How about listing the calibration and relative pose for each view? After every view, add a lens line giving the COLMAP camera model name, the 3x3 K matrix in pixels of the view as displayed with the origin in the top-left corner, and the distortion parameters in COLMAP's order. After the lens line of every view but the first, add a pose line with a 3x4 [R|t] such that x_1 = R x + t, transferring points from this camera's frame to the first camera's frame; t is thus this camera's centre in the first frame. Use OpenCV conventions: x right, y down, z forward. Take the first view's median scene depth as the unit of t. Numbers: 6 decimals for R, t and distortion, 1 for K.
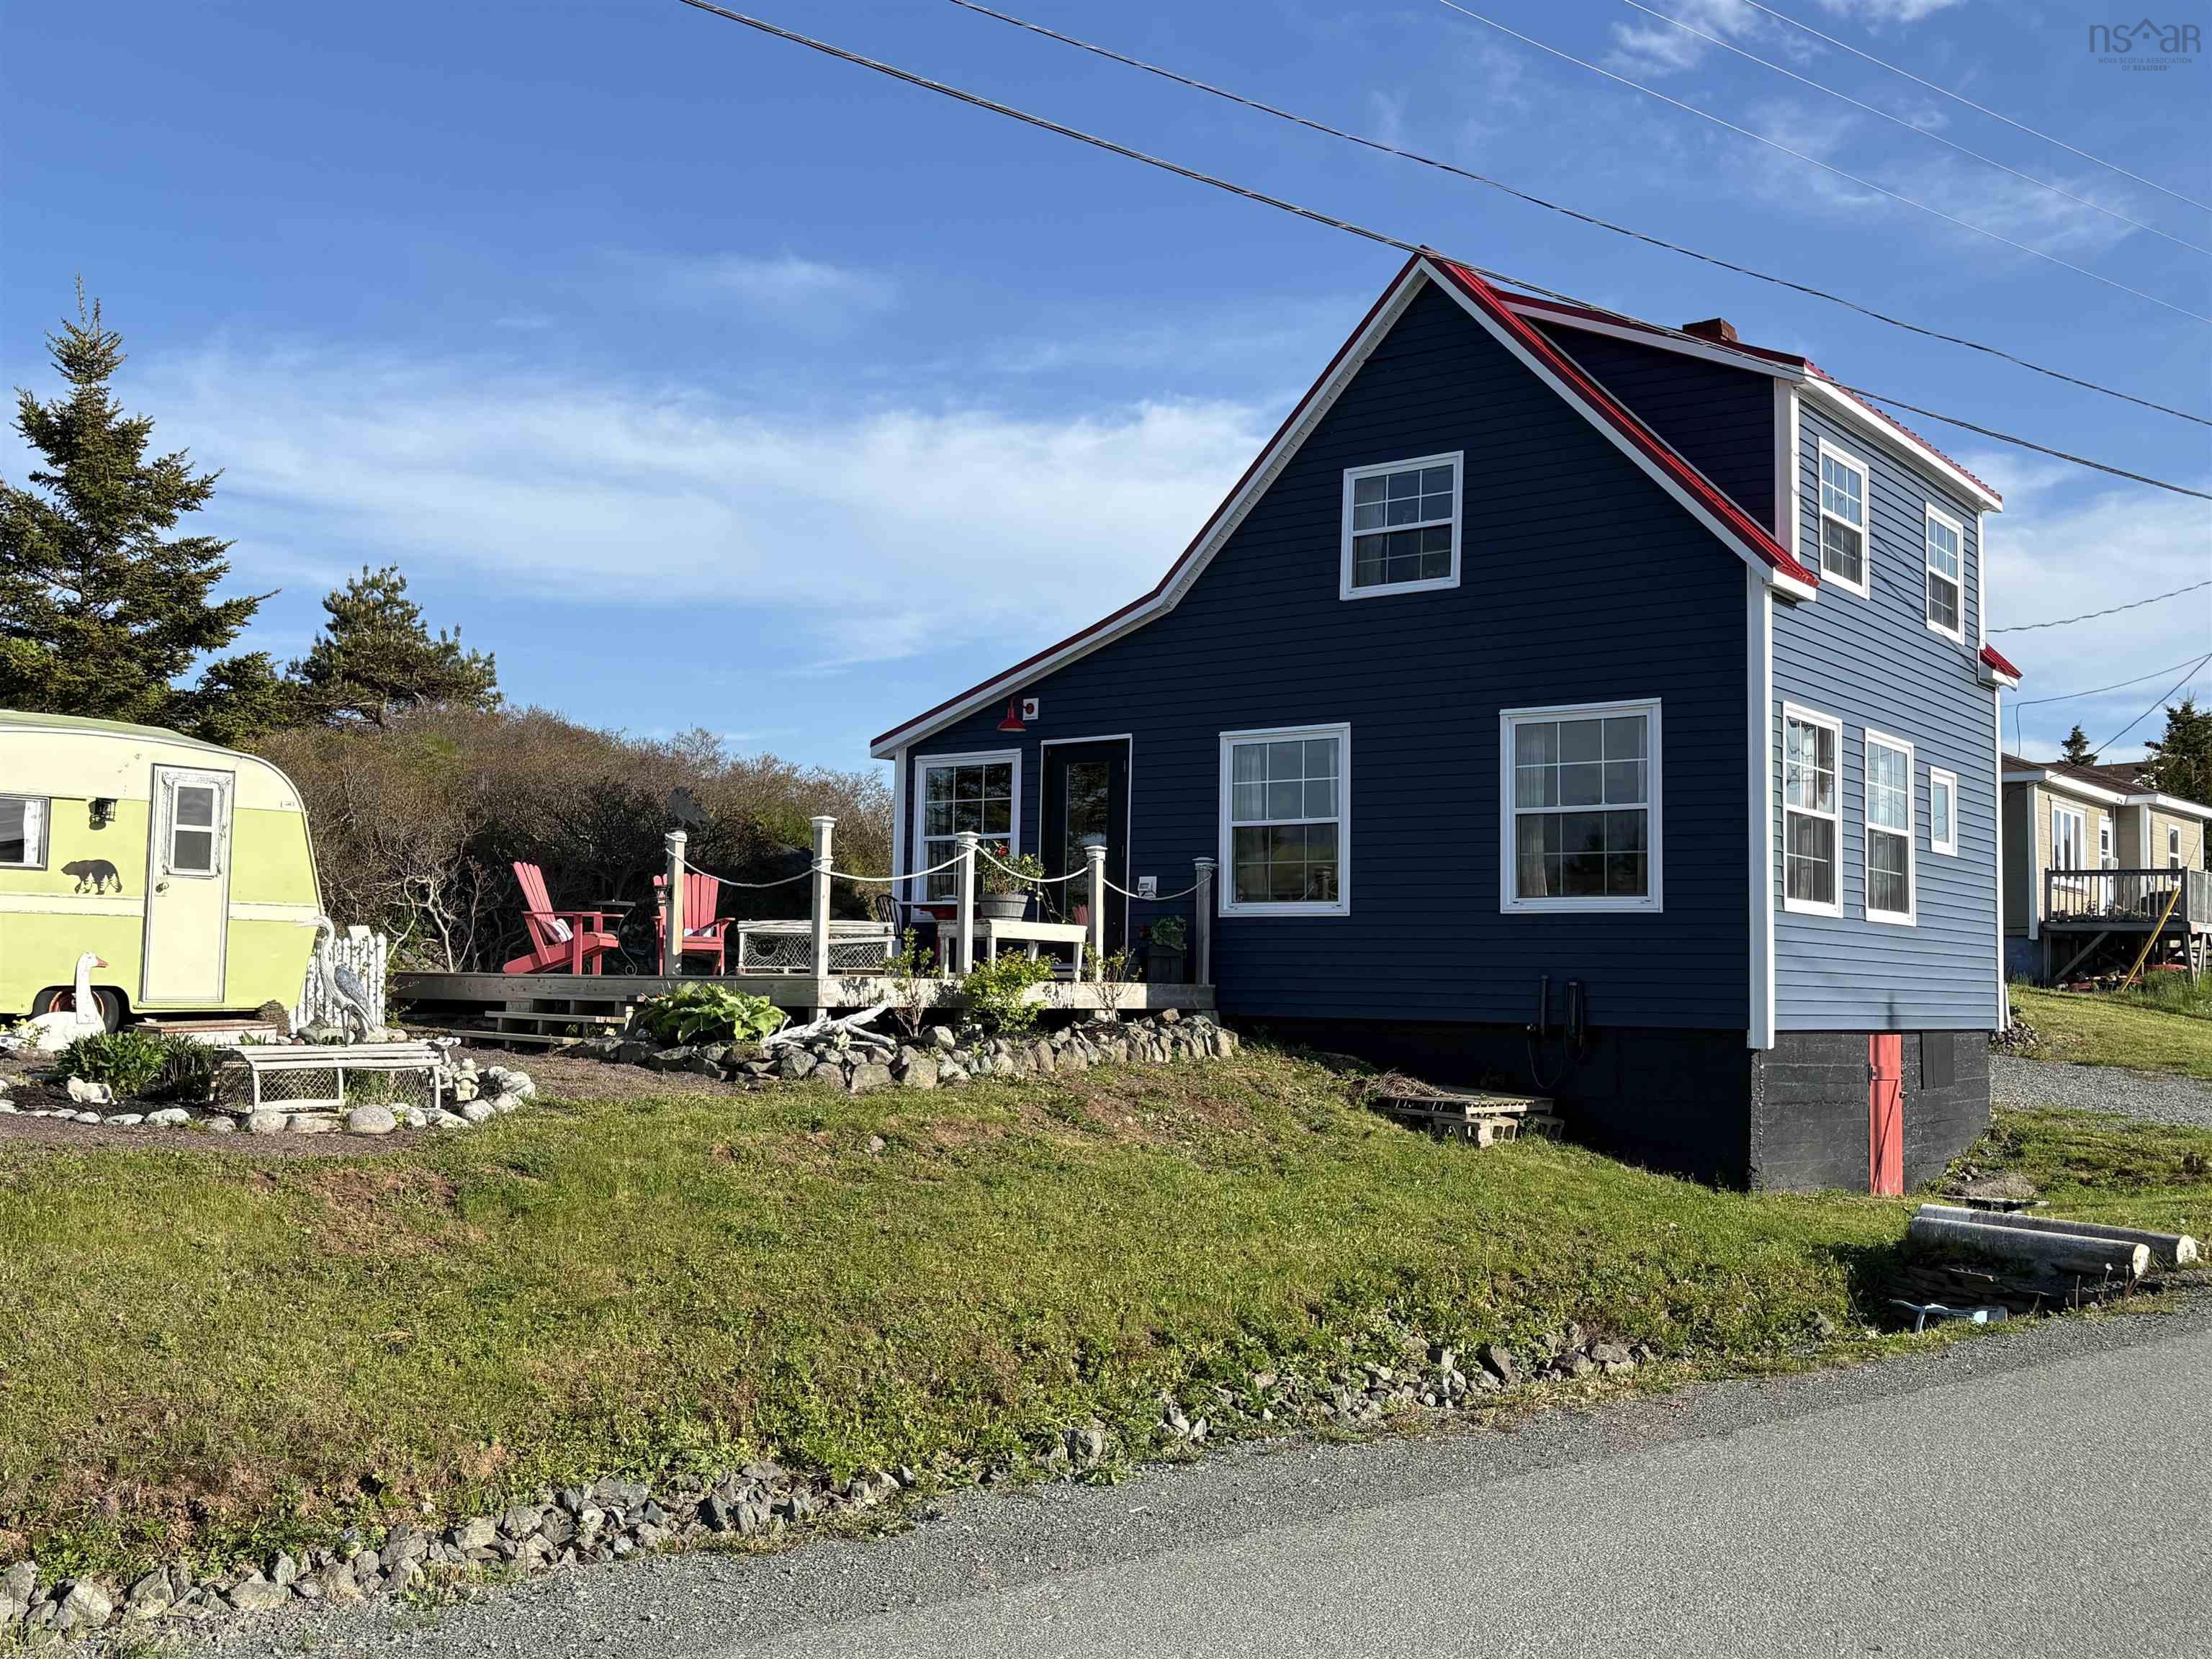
lens RADIAL K [[2207.5, 0, 1103.9], [0, 2207.5, 811.3], [0, 0, 1]] dist [0.158442, 0.000000]
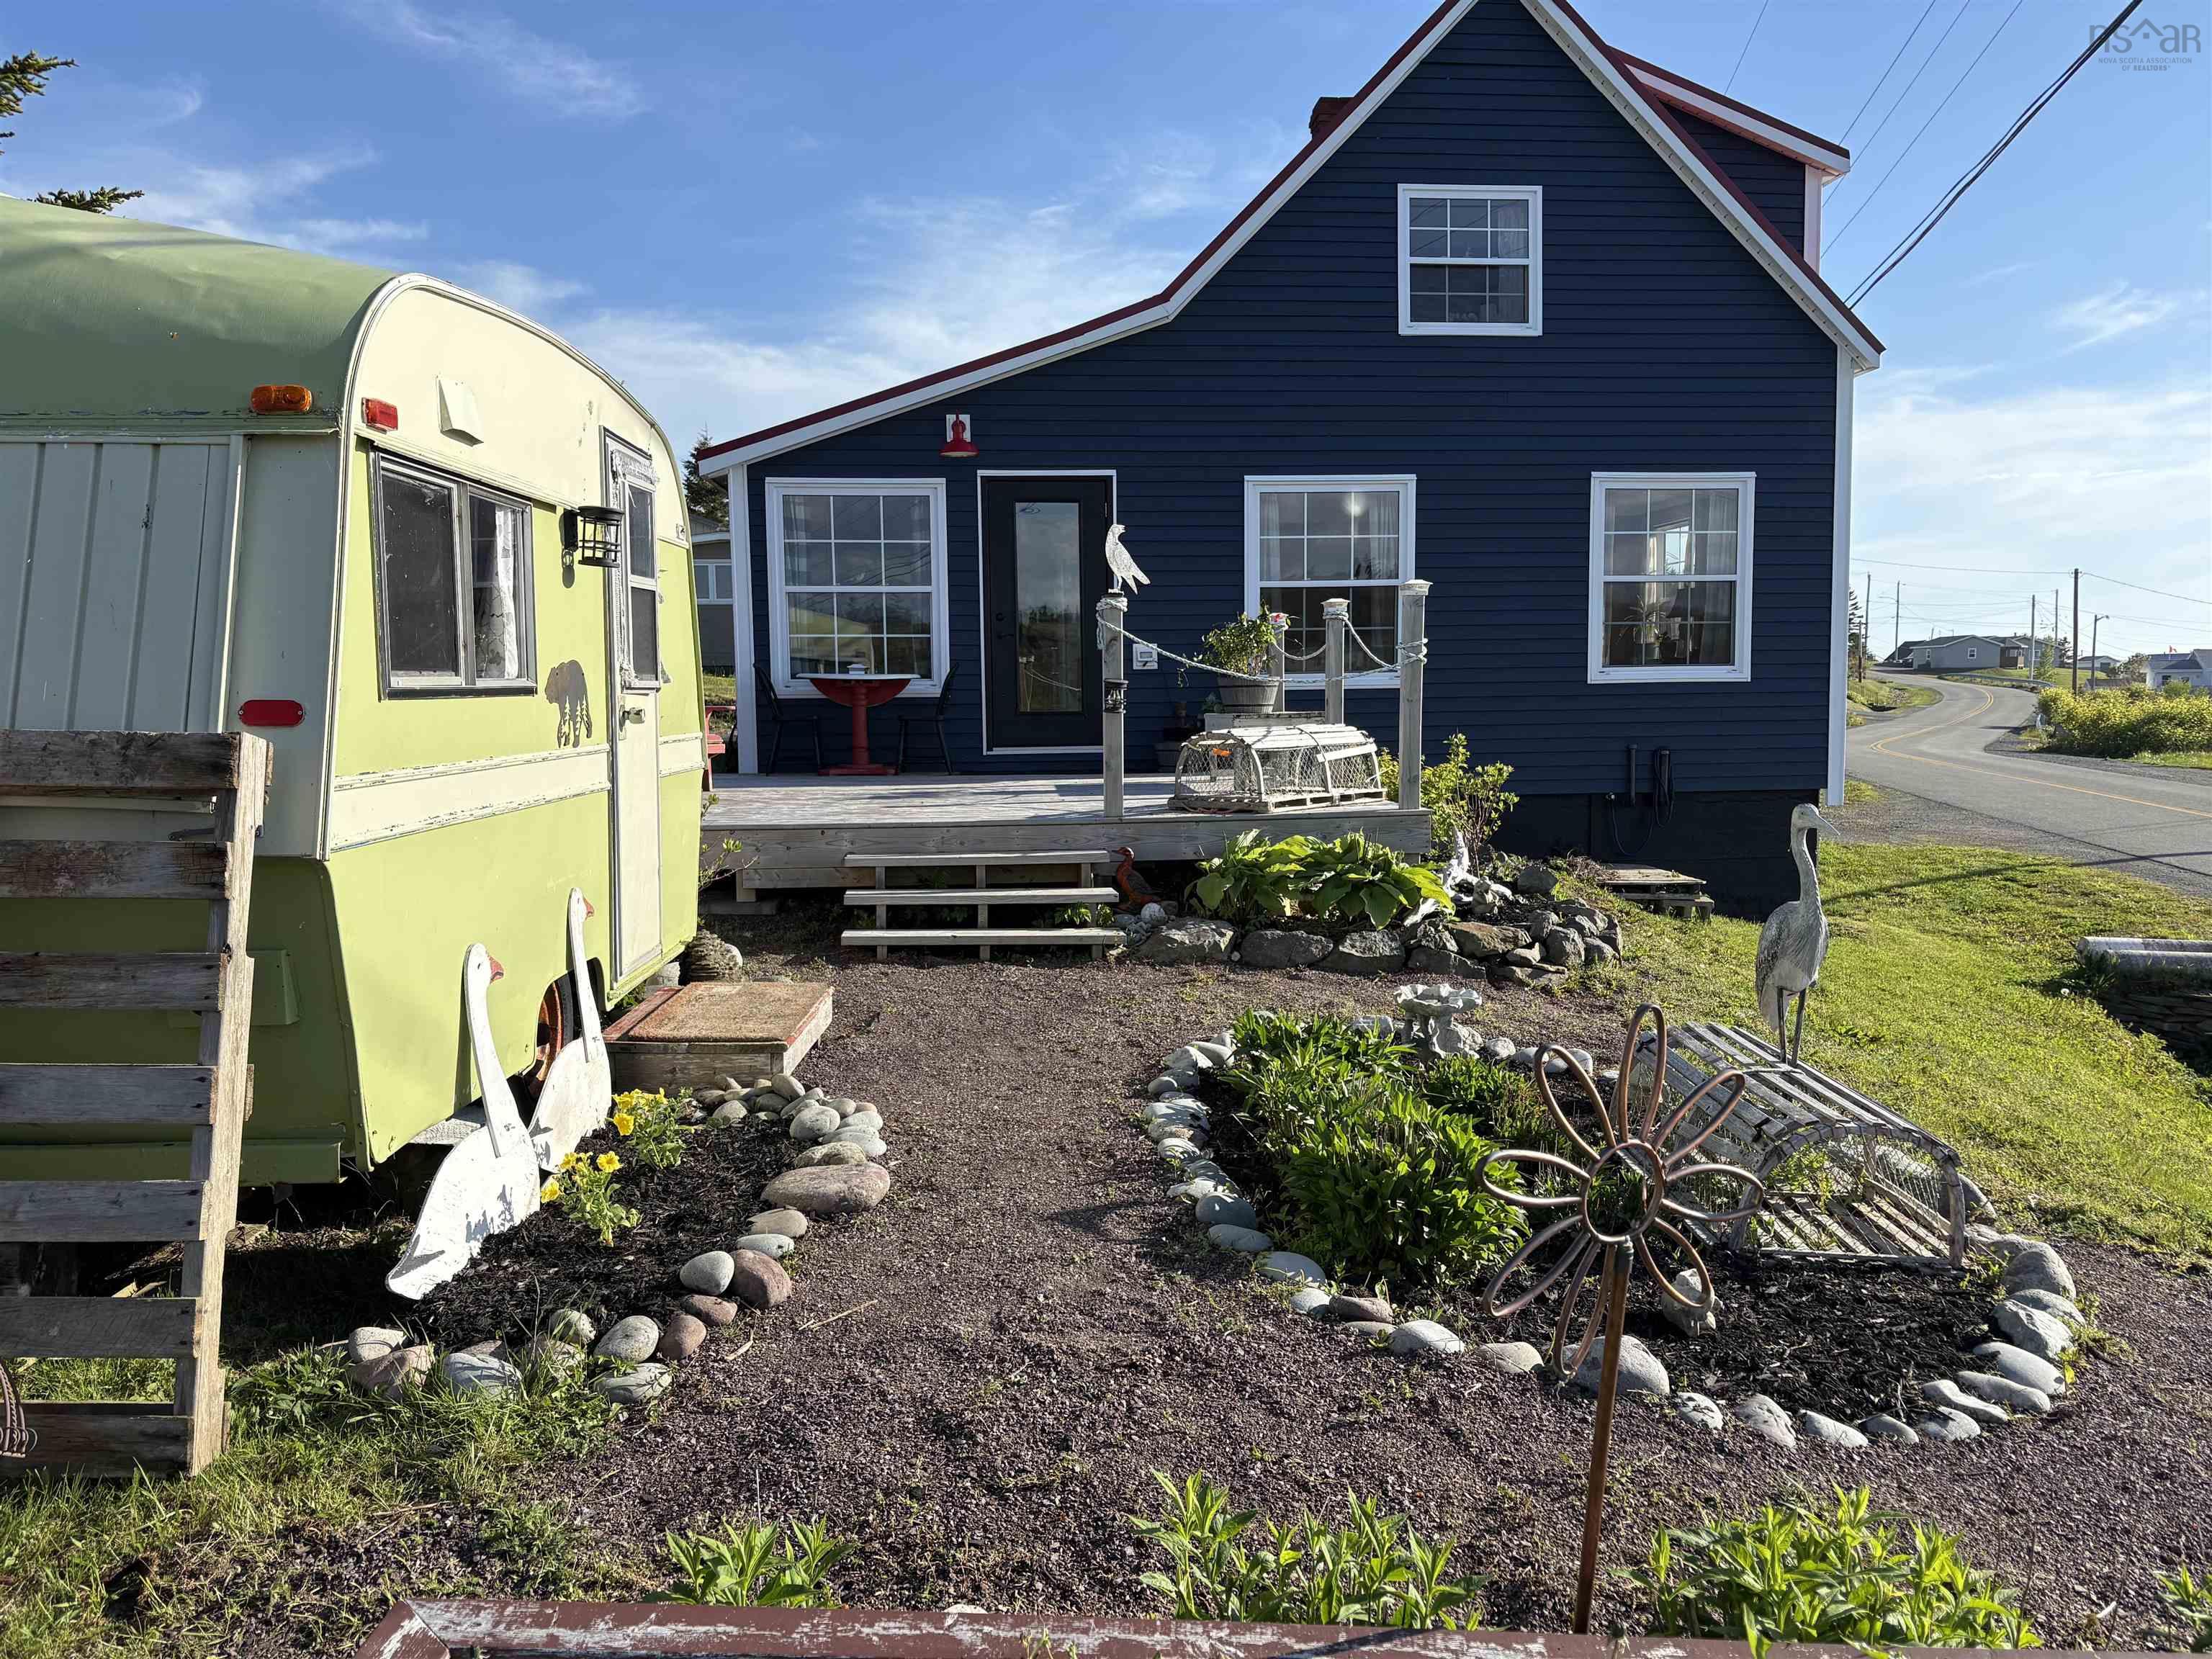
lens RADIAL K [[1674.4, 0, 1107.9], [0, 1674.4, 834.9], [0, 0, 1]] dist [0.001464, -0.021651]
pose [[0.748473, -0.083155, 0.657932, -0.433211], [-0.031638, 0.986500, 0.160674, -0.000399], [-0.662411, -0.141075, 0.735738, 0.532118]]
